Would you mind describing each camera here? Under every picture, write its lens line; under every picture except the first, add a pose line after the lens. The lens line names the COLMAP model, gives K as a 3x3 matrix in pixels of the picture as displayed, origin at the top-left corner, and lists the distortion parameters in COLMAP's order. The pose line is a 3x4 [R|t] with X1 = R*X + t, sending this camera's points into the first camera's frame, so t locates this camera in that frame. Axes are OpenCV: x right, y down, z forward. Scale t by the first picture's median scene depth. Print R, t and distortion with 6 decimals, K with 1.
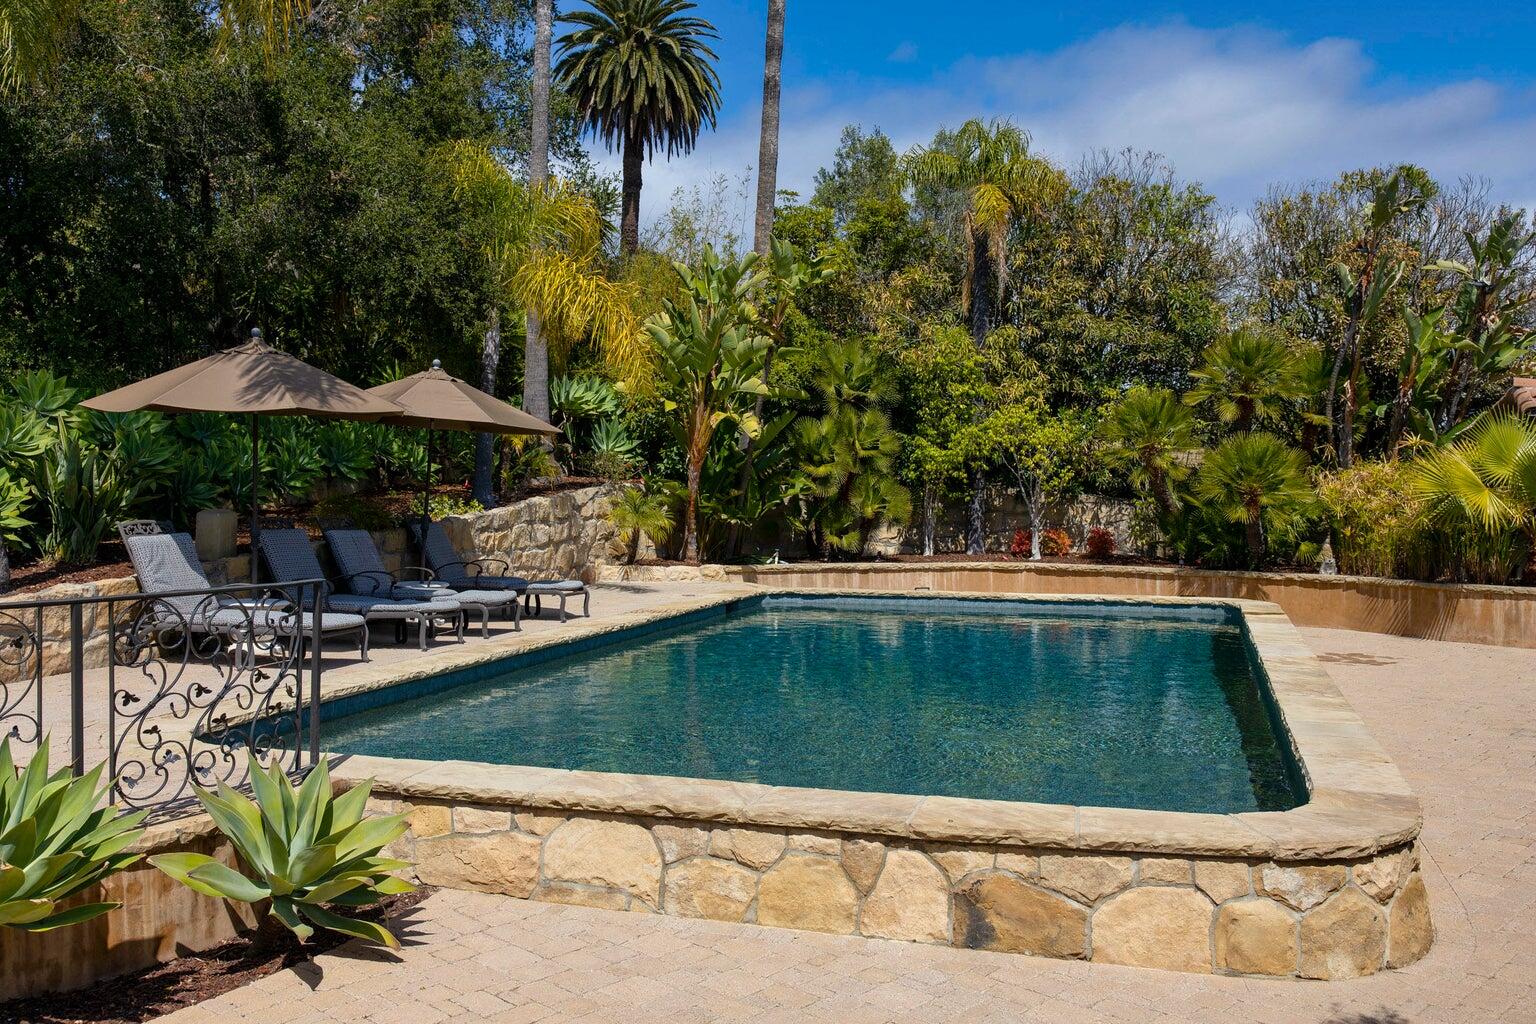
lens RADIAL K [[1432.7, 0, 767.4], [0, 1432.7, 506.2], [0, 0, 1]] dist [0.005868, 0.000000]
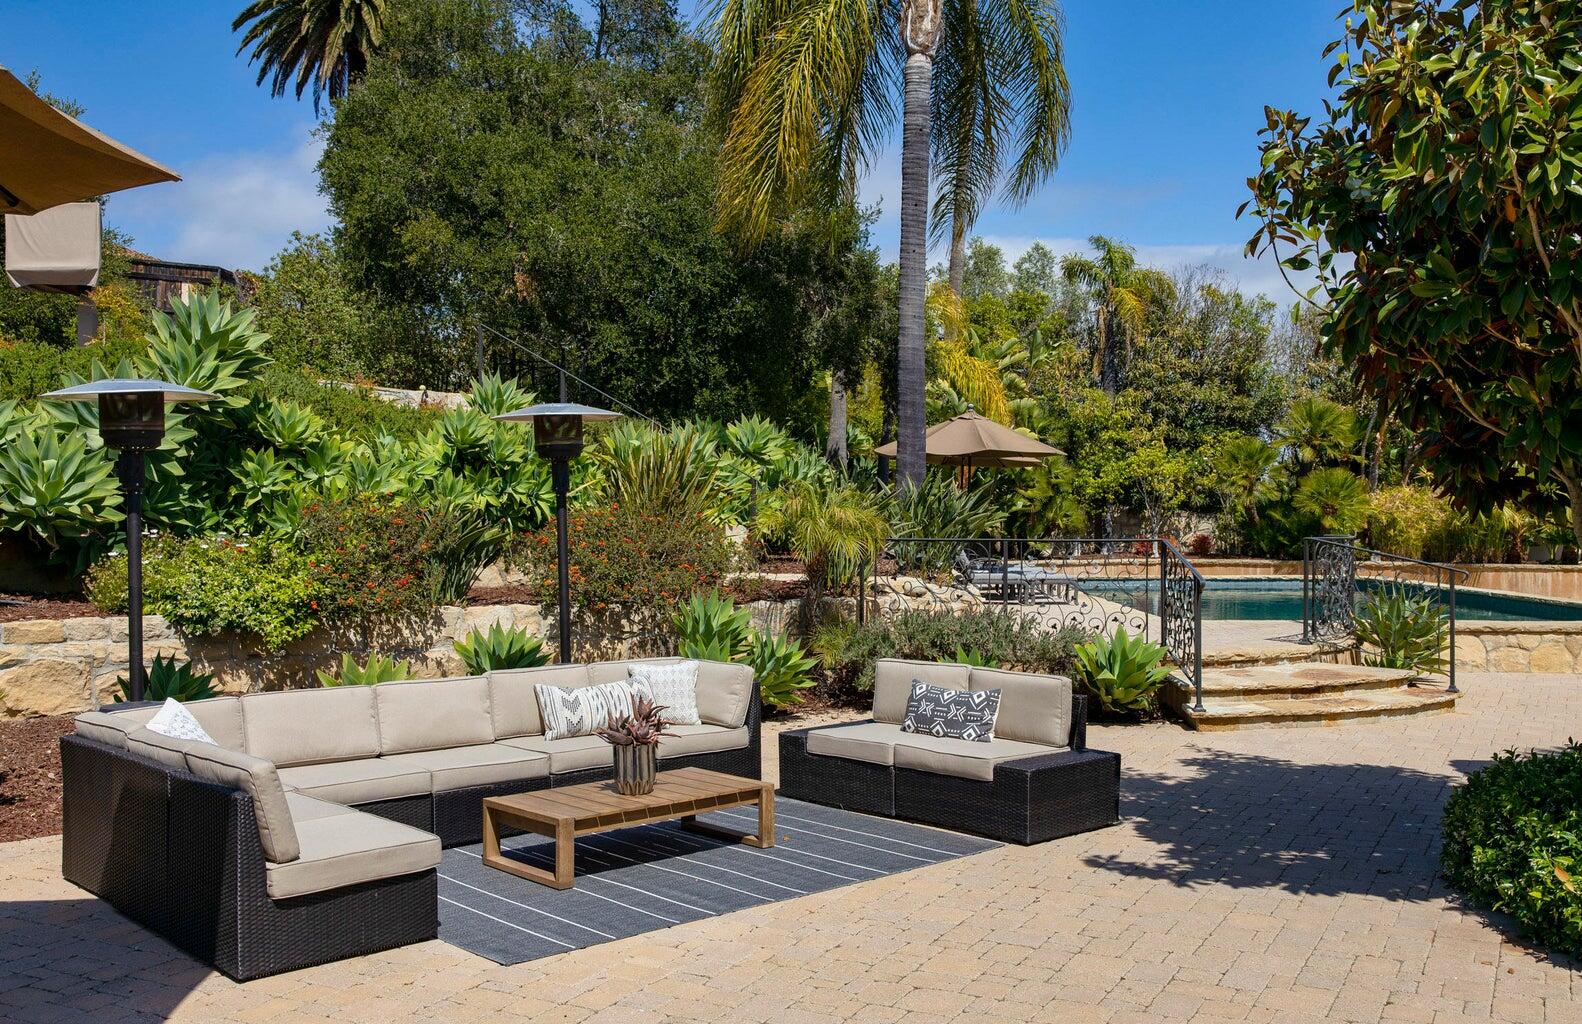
lens RADIAL K [[1497.3, 0, 791.8], [0, 1497.3, 516.4], [0, 0, 1]] dist [0.002542, 0.000000]
pose [[0.967078, -0.003571, 0.254457, -0.545280], [0.007553, 0.999864, -0.014673, 0.016770], [-0.254370, 0.016111, 0.966973, -0.330750]]
